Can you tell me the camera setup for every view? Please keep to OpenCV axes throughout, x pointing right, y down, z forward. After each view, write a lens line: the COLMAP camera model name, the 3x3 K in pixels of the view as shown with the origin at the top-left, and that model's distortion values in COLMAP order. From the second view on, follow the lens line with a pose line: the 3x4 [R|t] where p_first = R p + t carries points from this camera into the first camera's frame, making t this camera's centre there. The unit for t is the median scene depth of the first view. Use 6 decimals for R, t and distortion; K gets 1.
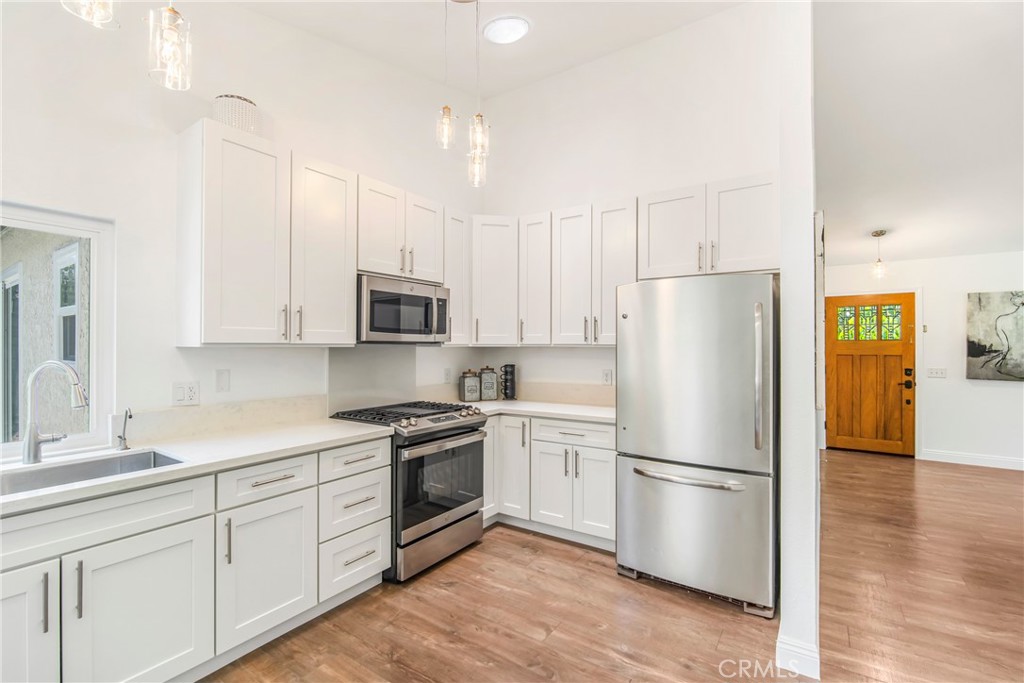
lens RADIAL K [[443.9, 0, 516.9], [0, 443.9, 346.8], [0, 0, 1]] dist [-0.007119, -0.002213]
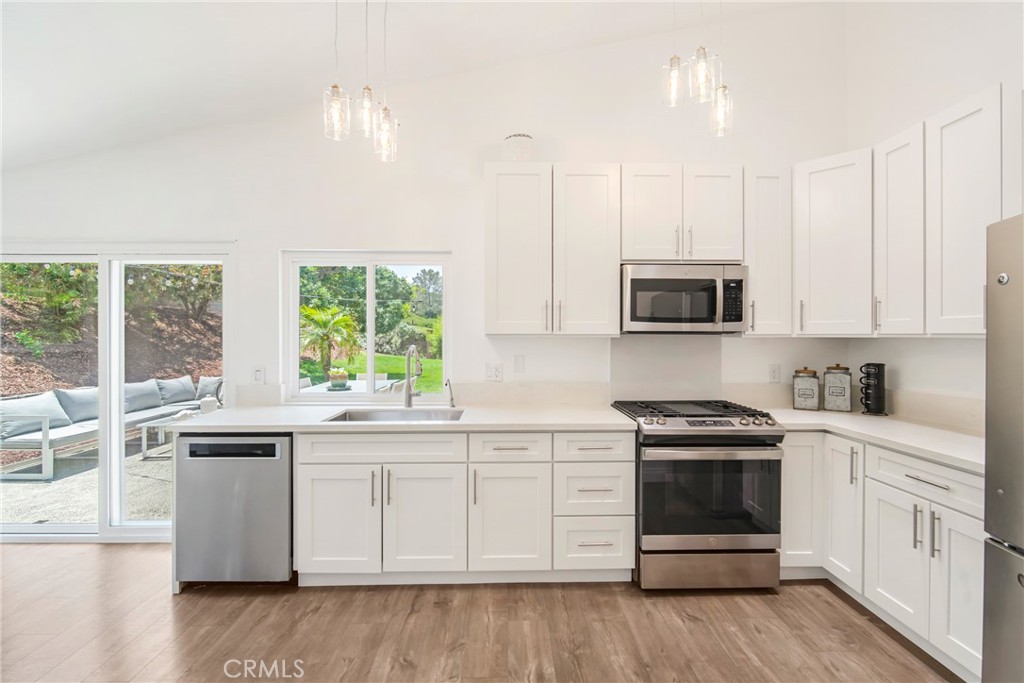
lens RADIAL K [[443.9, 0, 508.4], [0, 443.9, 338.8], [0, 0, 1]] dist [-0.007119, -0.002213]
pose [[0.588258, 0.004349, -0.808662, 0.304994], [-0.001558, 0.999990, 0.004244, -0.000407], [0.808672, -0.001237, 0.588259, 0.209508]]
